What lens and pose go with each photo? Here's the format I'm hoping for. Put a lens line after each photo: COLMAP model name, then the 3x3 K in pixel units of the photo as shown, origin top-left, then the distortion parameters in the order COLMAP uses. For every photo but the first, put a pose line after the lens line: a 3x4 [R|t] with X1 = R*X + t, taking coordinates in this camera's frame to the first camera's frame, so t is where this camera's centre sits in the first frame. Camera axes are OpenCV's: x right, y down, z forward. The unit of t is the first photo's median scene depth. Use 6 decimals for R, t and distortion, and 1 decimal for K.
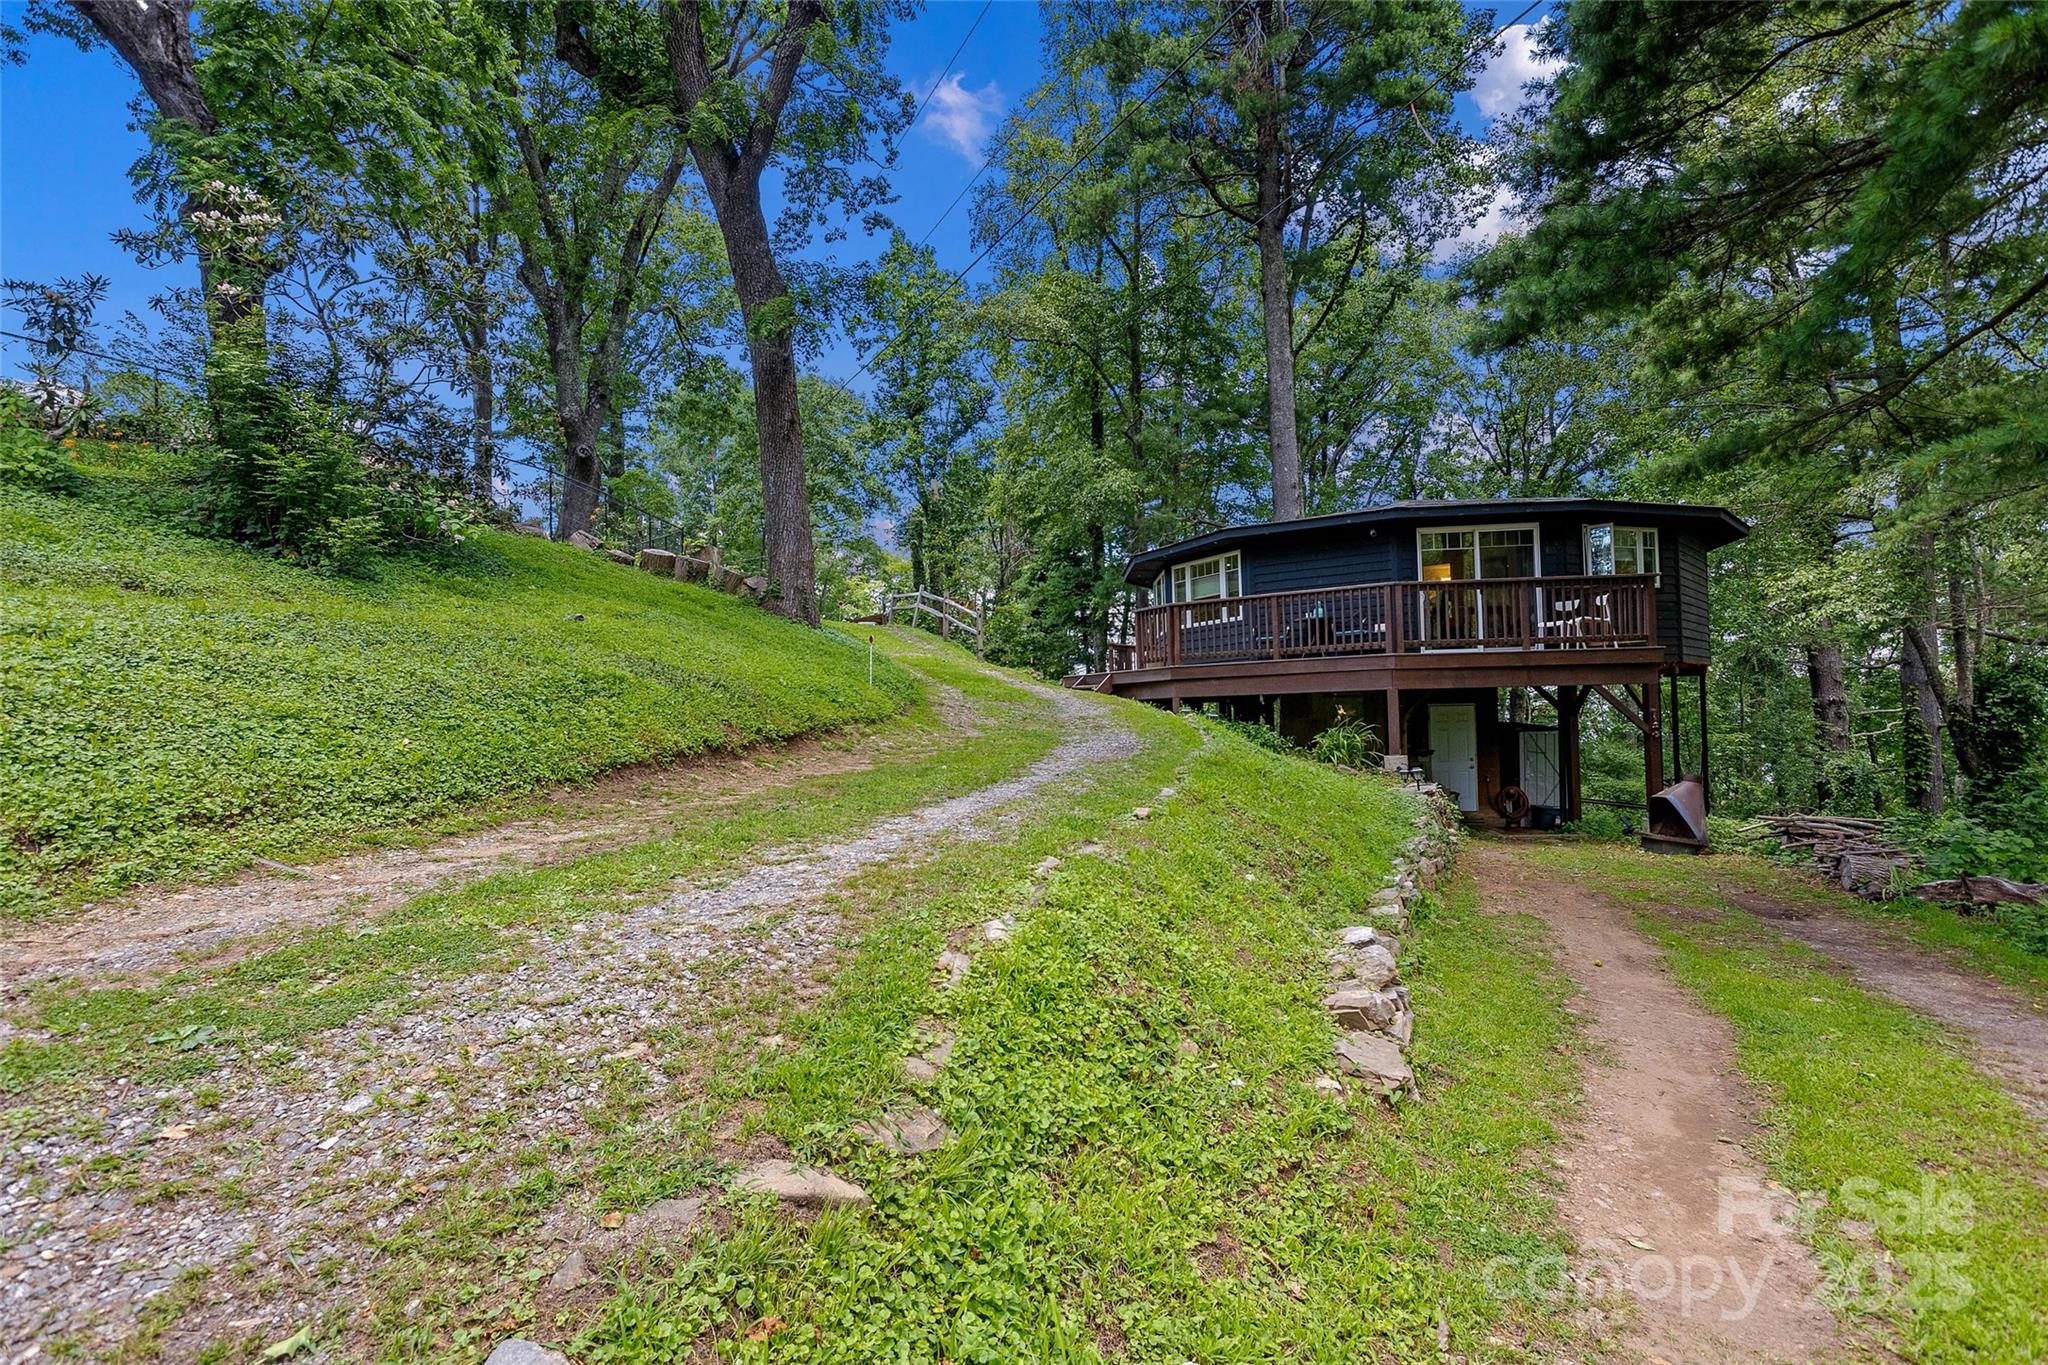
lens RADIAL K [[952.4, 0, 1009.1], [0, 952.4, 732.3], [0, 0, 1]] dist [-0.042613, 0.024925]
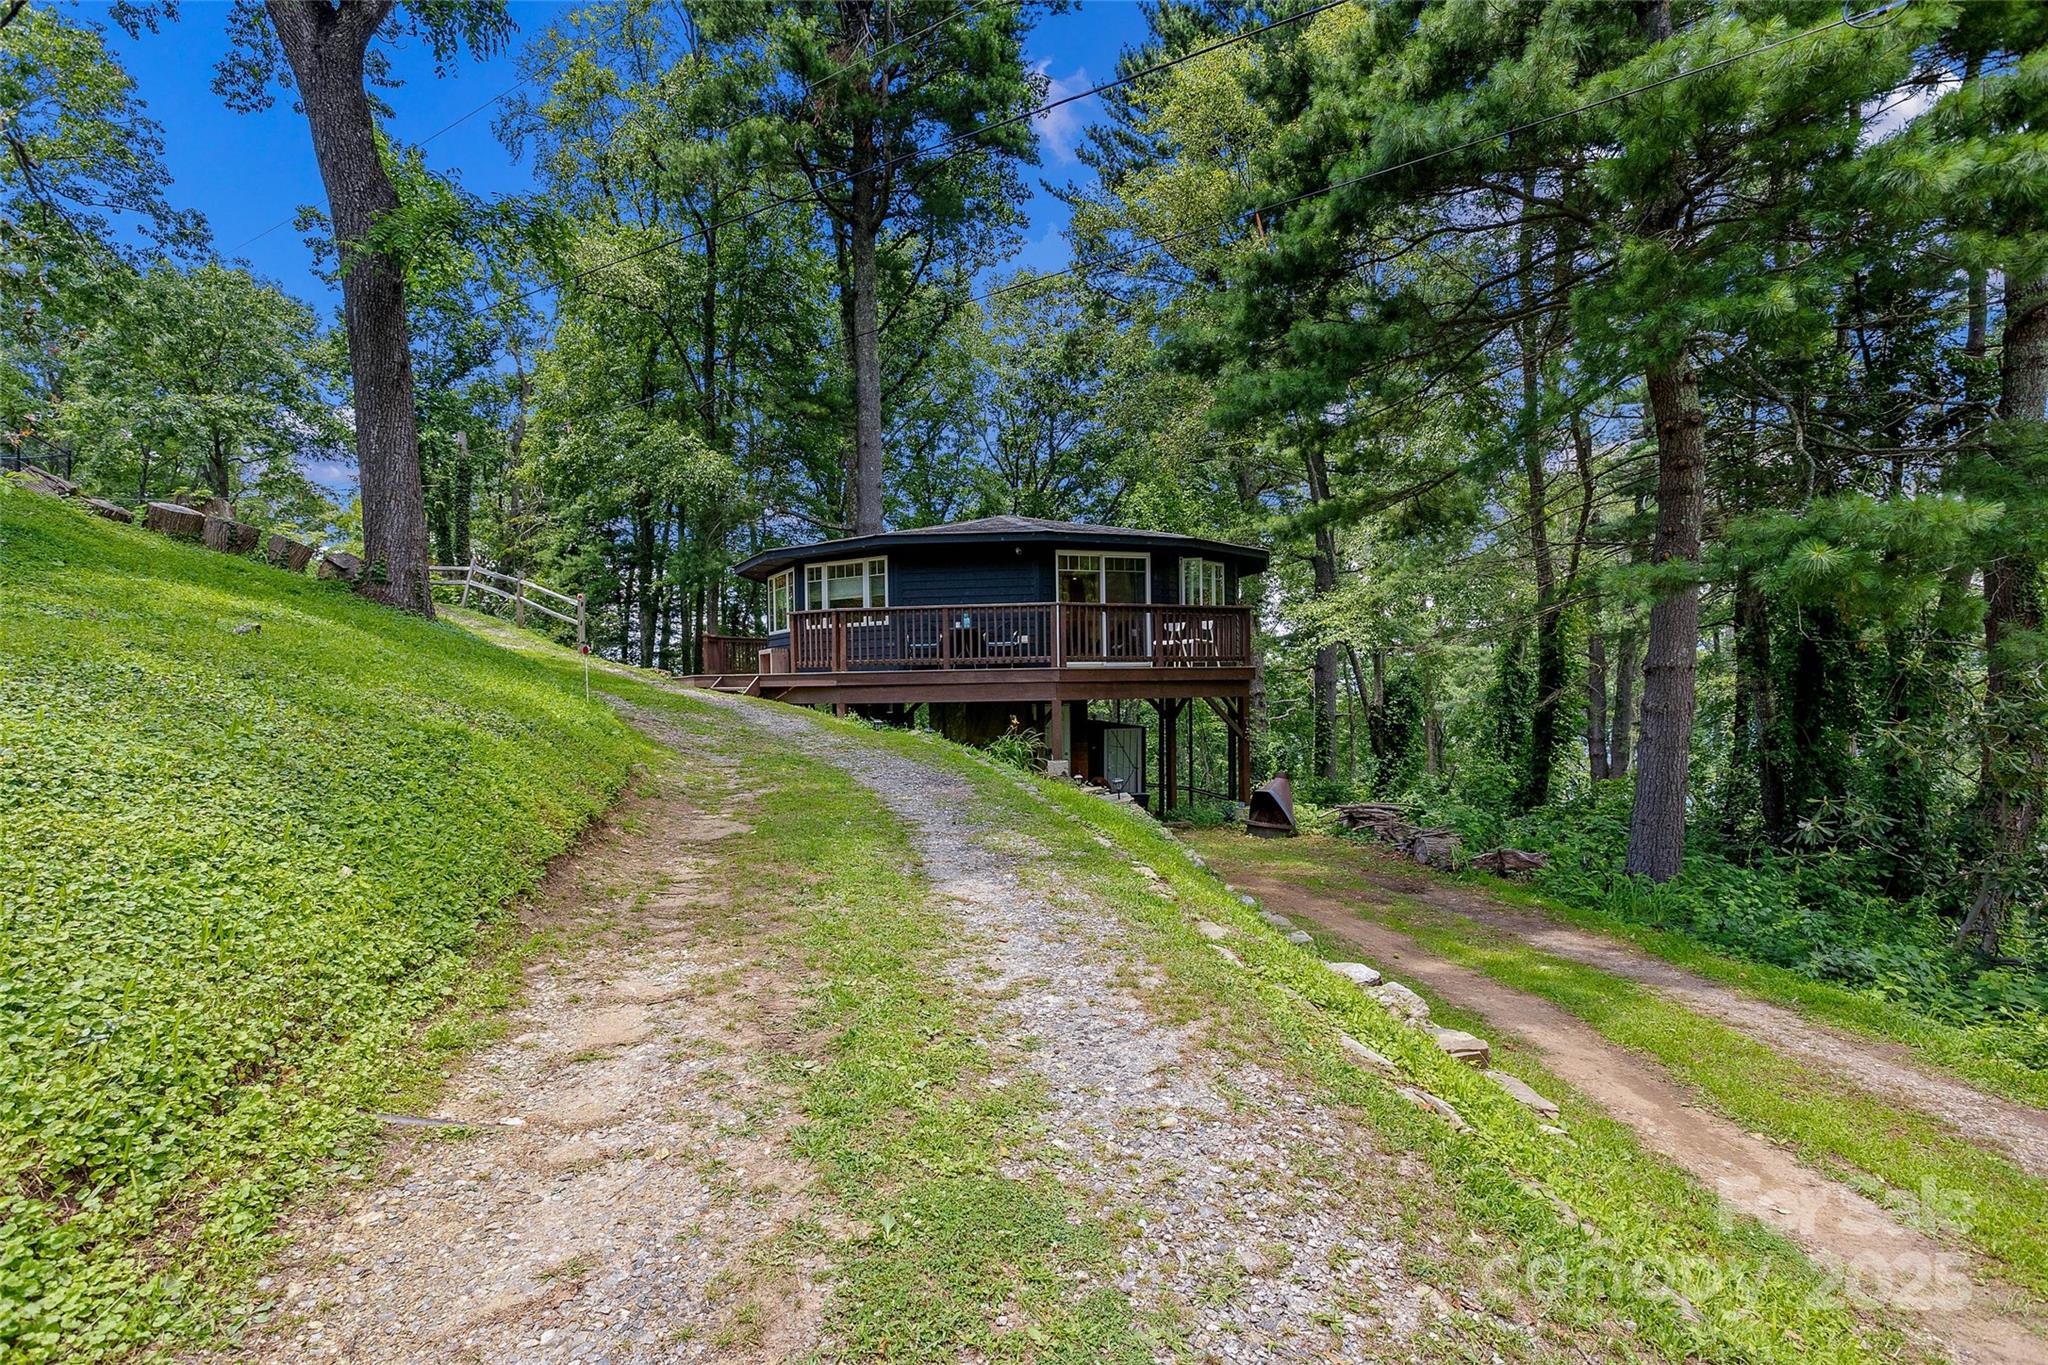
lens RADIAL K [[952.4, 0, 1009.1], [0, 952.4, 732.3], [0, 0, 1]] dist [-0.042613, 0.024925]
pose [[0.886243, -0.012600, 0.463049, -0.110483], [0.005145, 0.999836, 0.017359, -0.020031], [-0.463192, -0.013002, 0.886163, 0.036532]]
